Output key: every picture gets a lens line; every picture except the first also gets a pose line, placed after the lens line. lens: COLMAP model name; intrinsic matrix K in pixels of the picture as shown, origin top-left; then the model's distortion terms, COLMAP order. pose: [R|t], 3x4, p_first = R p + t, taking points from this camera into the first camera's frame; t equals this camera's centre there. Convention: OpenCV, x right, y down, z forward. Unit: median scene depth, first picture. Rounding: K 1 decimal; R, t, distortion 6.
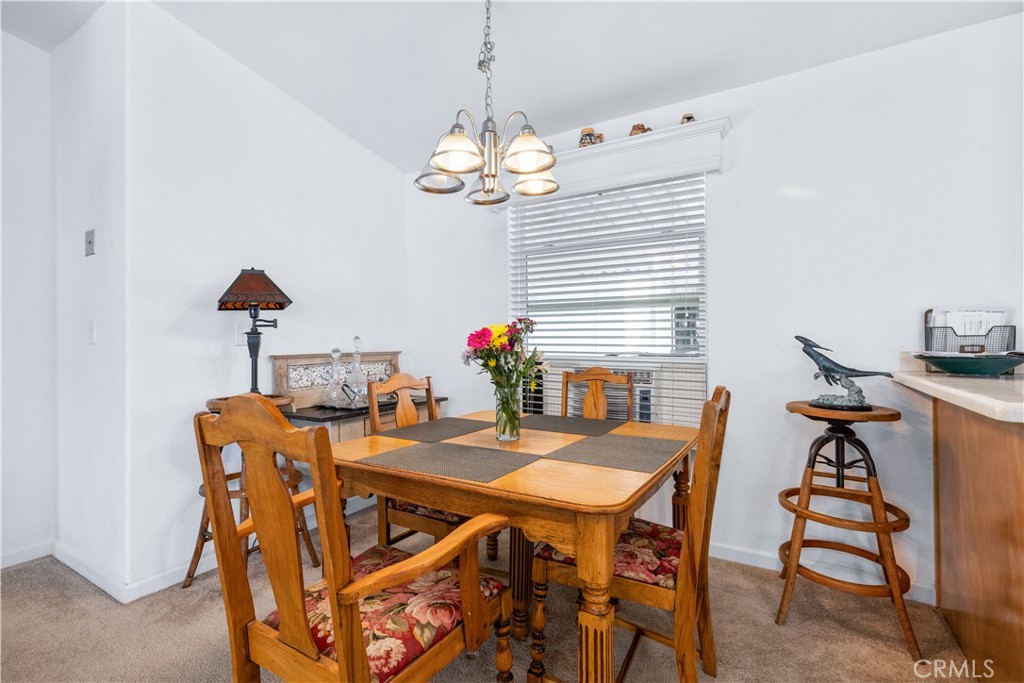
lens RADIAL K [[464.0, 0, 480.3], [0, 464.0, 331.8], [0, 0, 1]] dist [-0.001913, -0.001258]
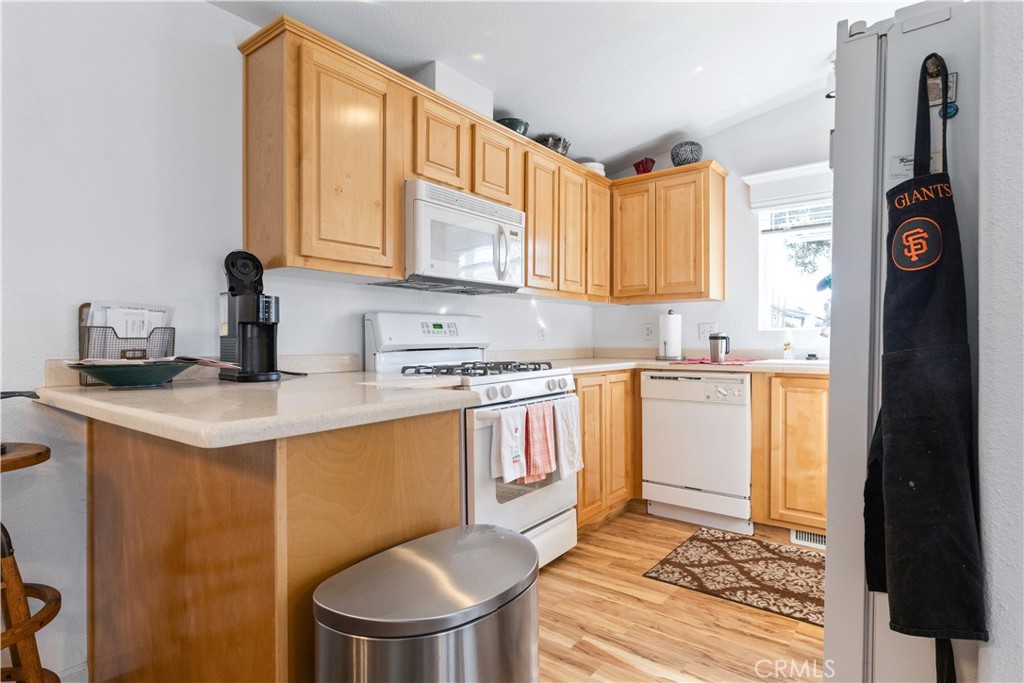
lens RADIAL K [[533.4, 0, 543.3], [0, 533.4, 344.1], [0, 0, 1]] dist [-0.006459, 0.001189]
pose [[0.049287, -0.000767, 0.998784, 0.142778], [-0.019790, 0.999803, 0.001745, 0.002659], [-0.998589, -0.019852, 0.049262, 0.214751]]
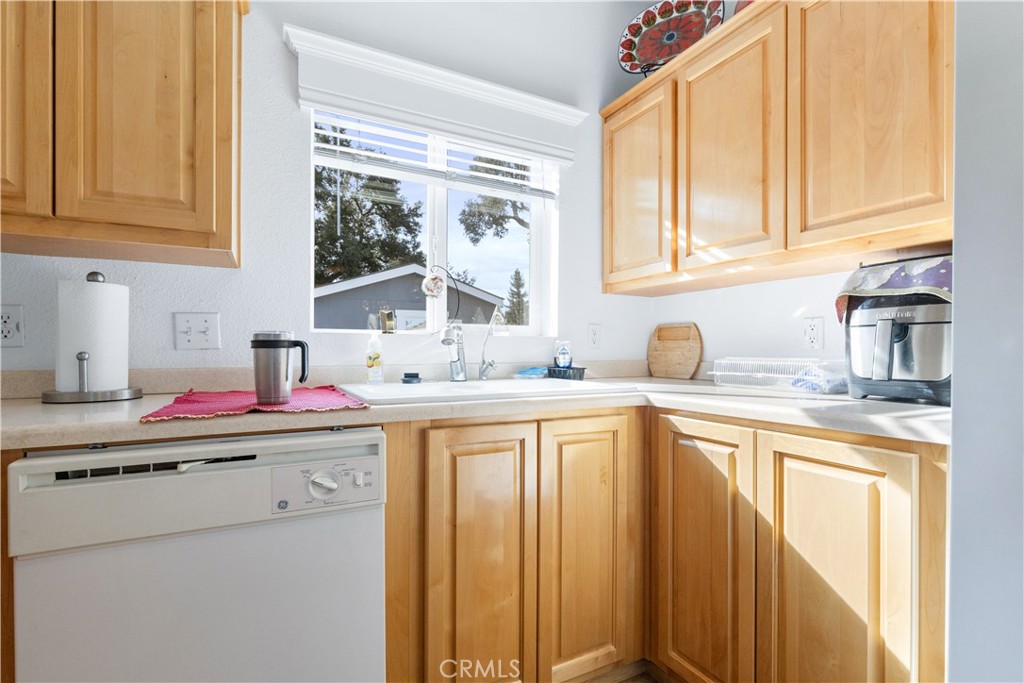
lens RADIAL K [[464.0, 0, 510.3], [0, 464.0, 347.3], [0, 0, 1]] dist [-0.001913, -0.001258]
pose [[-0.861120, 0.008135, 0.508337, 1.322379], [-0.005894, 0.999645, -0.025983, -0.006867], [-0.508368, -0.025371, -0.860766, 0.108531]]
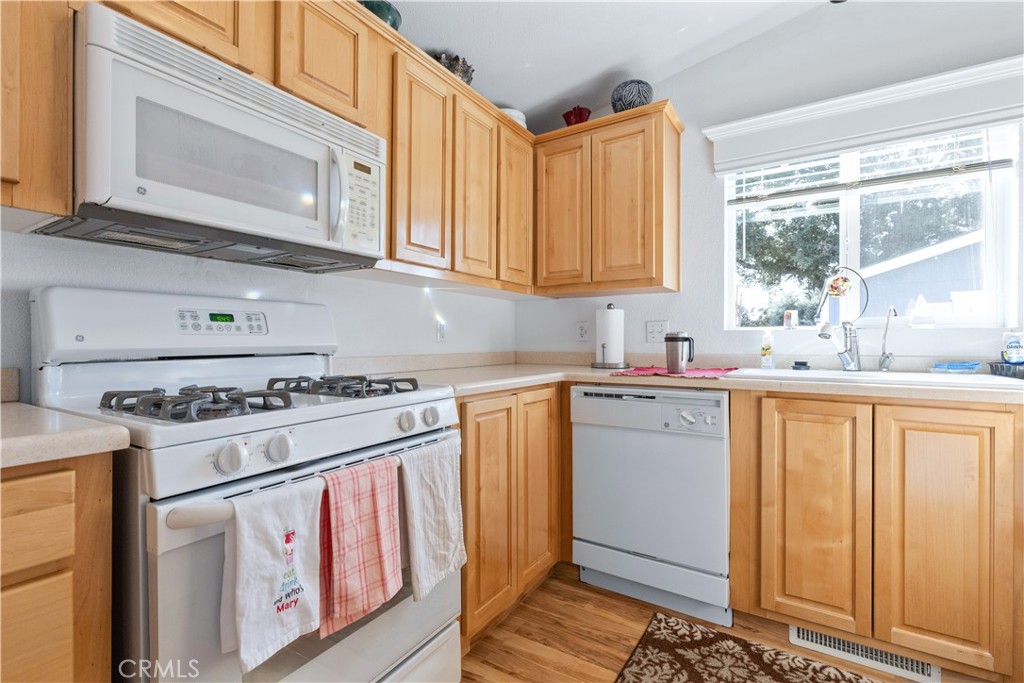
lens RADIAL K [[464.0, 0, 519.9], [0, 464.0, 342.4], [0, 0, 1]] dist [-0.001913, -0.001258]
pose [[-0.002927, 0.007125, 0.999970, 0.824482], [-0.021054, 0.999753, -0.007185, -0.002777], [-0.999774, -0.021075, -0.002776, 0.102578]]
